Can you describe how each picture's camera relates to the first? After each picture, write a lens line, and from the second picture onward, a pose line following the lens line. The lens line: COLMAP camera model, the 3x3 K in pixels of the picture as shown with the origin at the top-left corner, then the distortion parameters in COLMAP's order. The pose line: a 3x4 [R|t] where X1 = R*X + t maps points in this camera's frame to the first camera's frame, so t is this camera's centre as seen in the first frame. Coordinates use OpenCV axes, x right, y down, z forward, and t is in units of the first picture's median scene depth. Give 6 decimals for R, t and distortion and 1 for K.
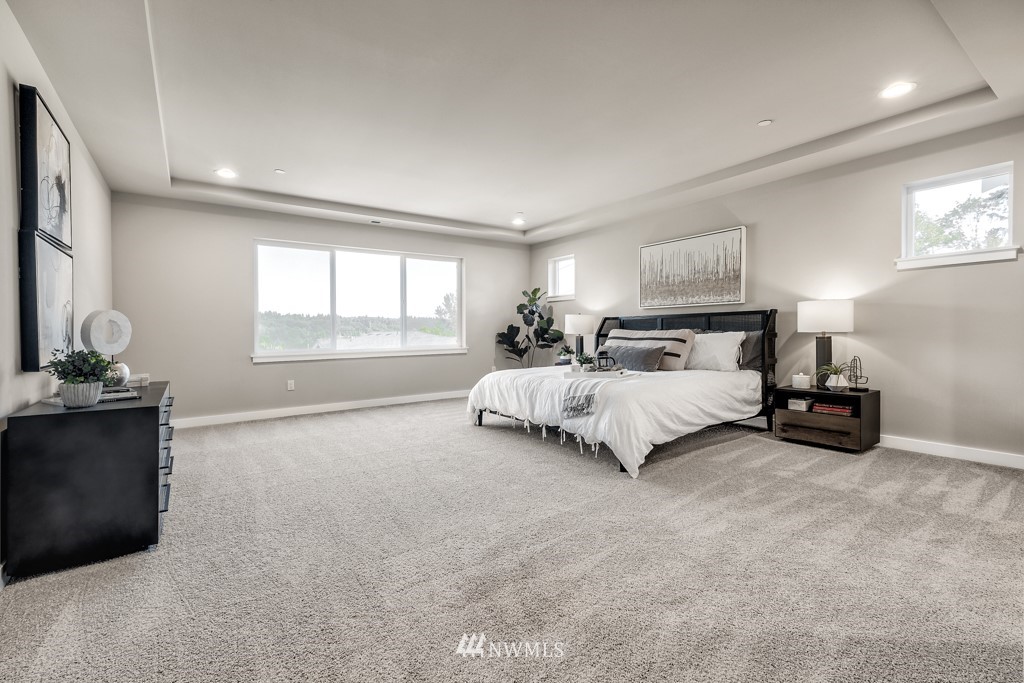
lens RADIAL K [[453.4, 0, 512.8], [0, 453.4, 337.2], [0, 0, 1]] dist [-0.000340, -0.000019]
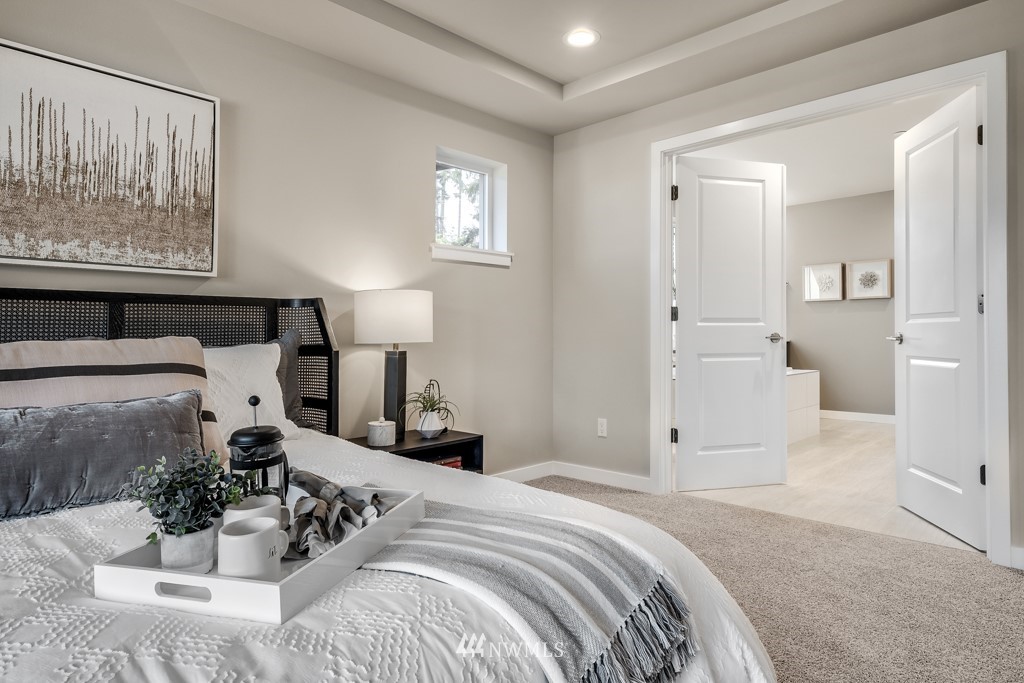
lens RADIAL K [[602.1, 0, 512.7], [0, 602.1, 338.8], [0, 0, 1]] dist [0.005204, 0.001616]
pose [[-0.184810, 0.003617, 0.982768, -0.101946], [0.015678, 0.999877, -0.000732, -0.011930], [-0.982649, 0.015273, -0.184844, 0.801664]]
